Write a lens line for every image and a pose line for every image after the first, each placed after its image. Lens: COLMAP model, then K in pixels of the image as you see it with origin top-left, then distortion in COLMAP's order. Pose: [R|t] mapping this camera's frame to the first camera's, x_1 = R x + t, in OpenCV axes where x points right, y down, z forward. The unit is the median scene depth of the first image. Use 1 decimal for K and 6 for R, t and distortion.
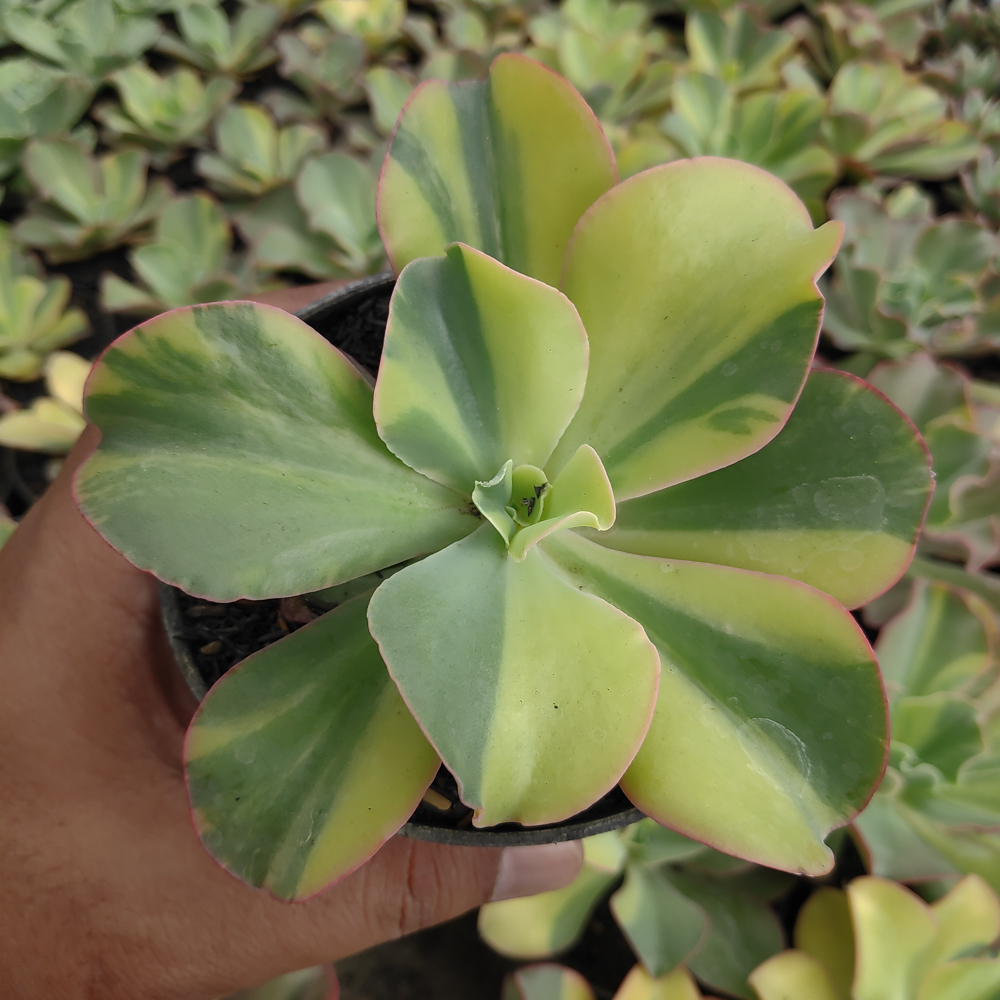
lens RADIAL K [[955.6, 0, 499.5], [0, 955.6, 501.3], [0, 0, 1]] dist [0.028504, -0.181015]
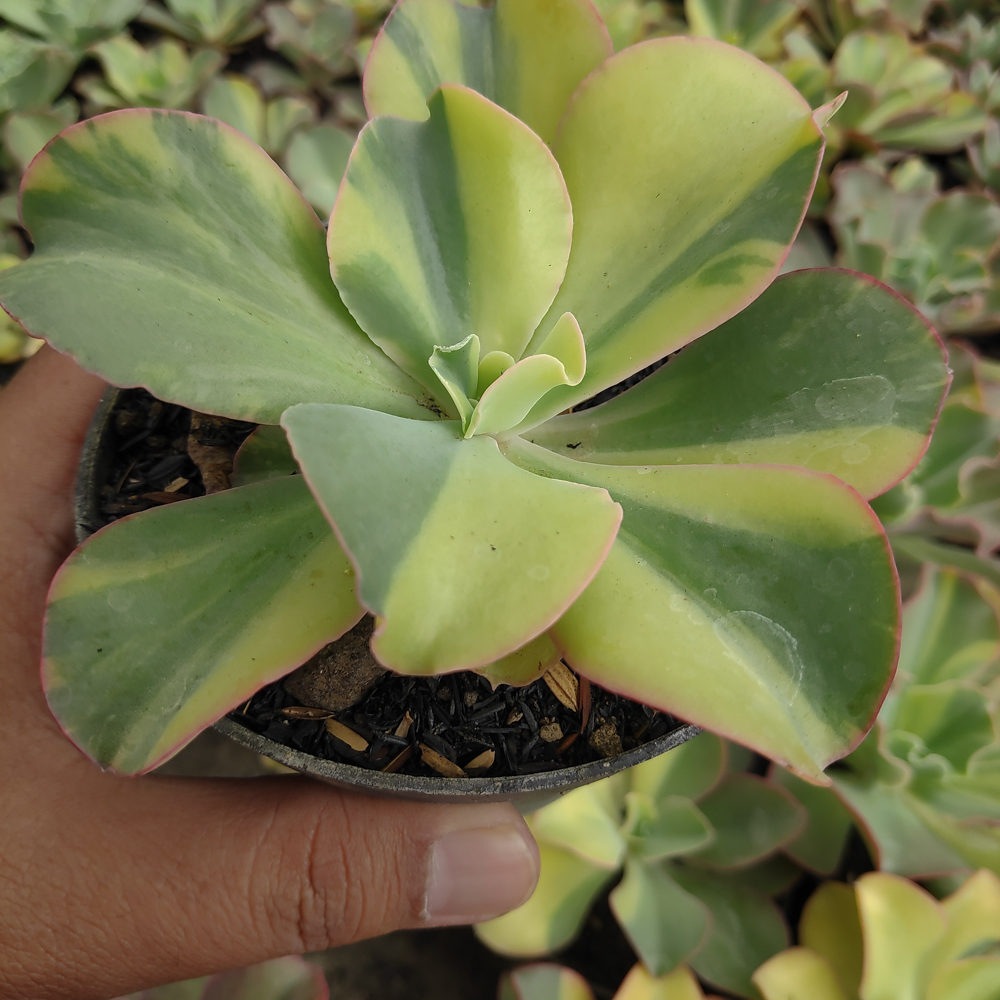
lens RADIAL K [[986.3, 0, 503.5], [0, 986.3, 499.1], [0, 0, 1]] dist [0.085943, -0.373055]
pose [[0.995884, 0.086096, -0.028347, 0.079542], [-0.090404, 0.966122, -0.241733, 0.341930], [0.006574, 0.243300, 0.969929, 0.140501]]
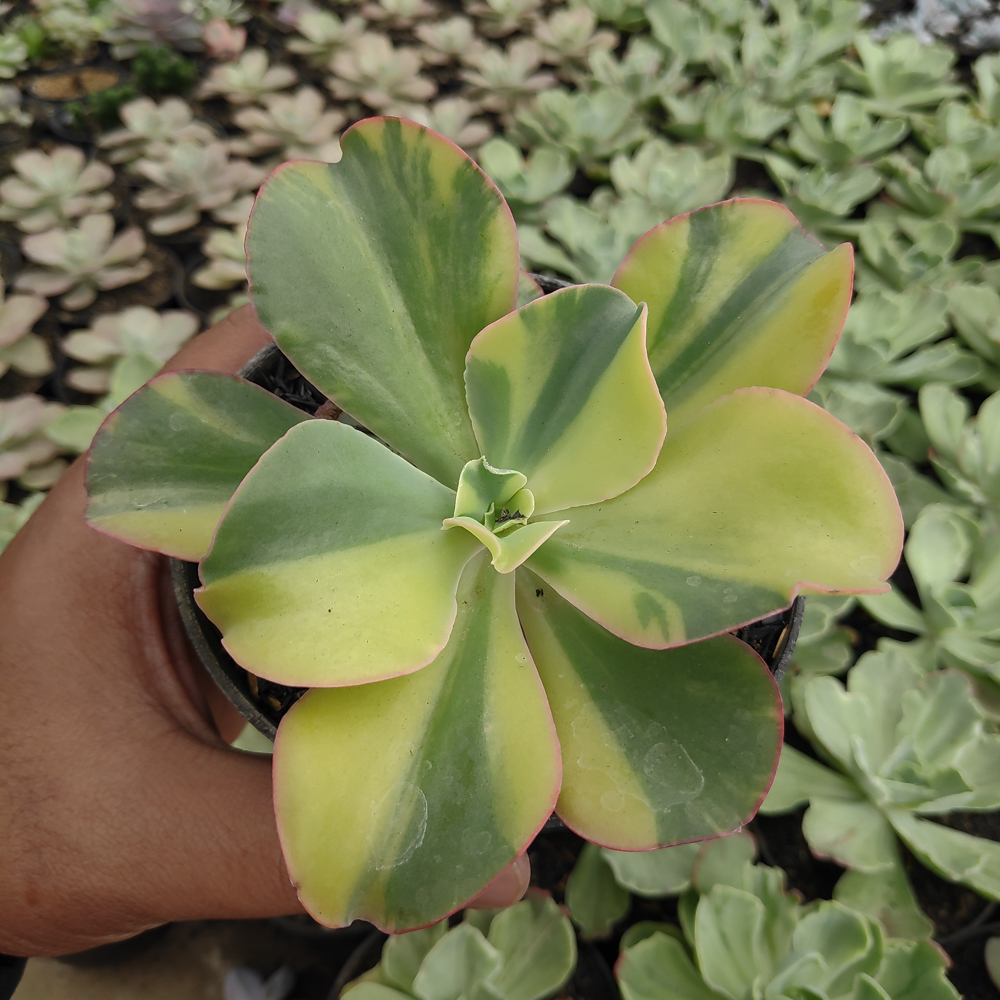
lens RADIAL K [[986.3, 0, 503.5], [0, 986.3, 499.1], [0, 0, 1]] dist [0.085943, -0.373055]
pose [[0.525849, 0.799519, -0.290264, 0.354120], [-0.817850, 0.569015, 0.085693, -0.107889], [0.233677, 0.192331, 0.953102, -0.047505]]
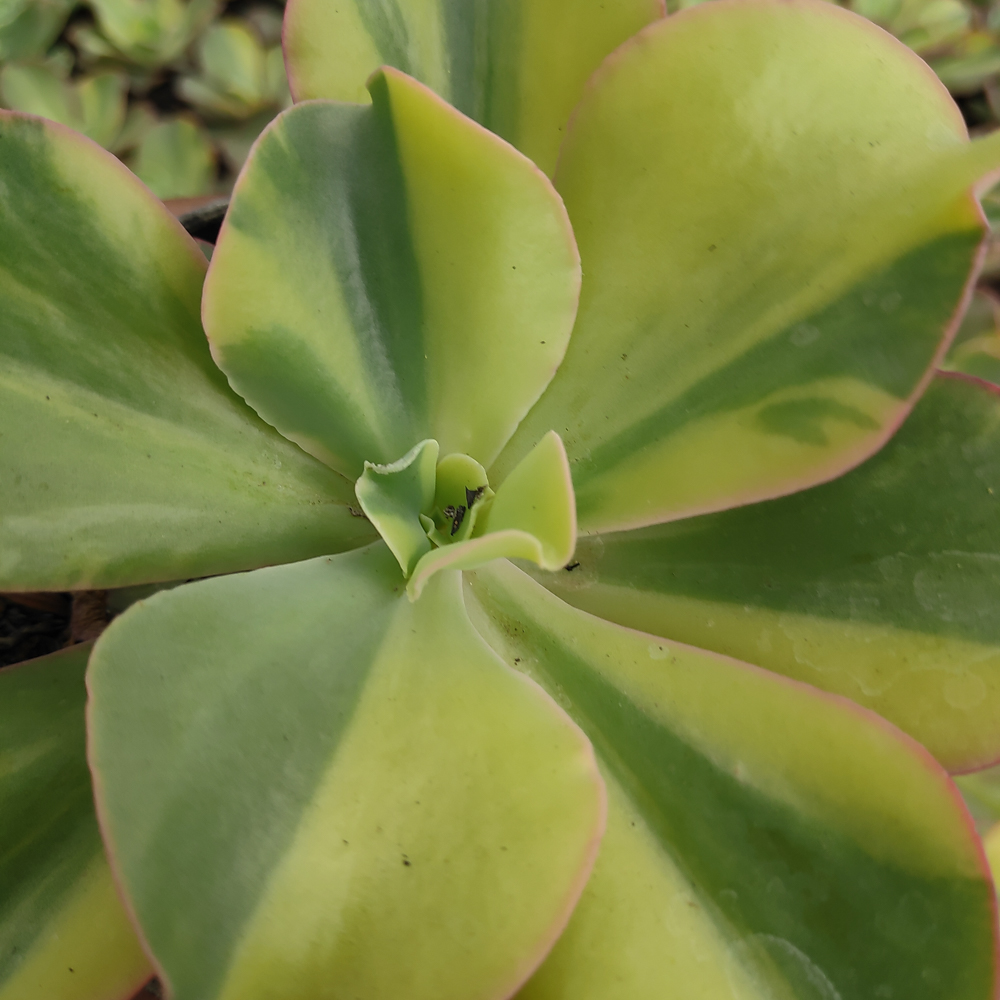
lens RADIAL K [[986.3, 0, 503.5], [0, 986.3, 499.1], [0, 0, 1]] dist [0.085943, -0.373055]
pose [[0.987053, 0.151033, -0.053987, 0.103065], [-0.154149, 0.986276, -0.059146, 0.027447], [0.044313, 0.066702, 0.996788, 0.375308]]
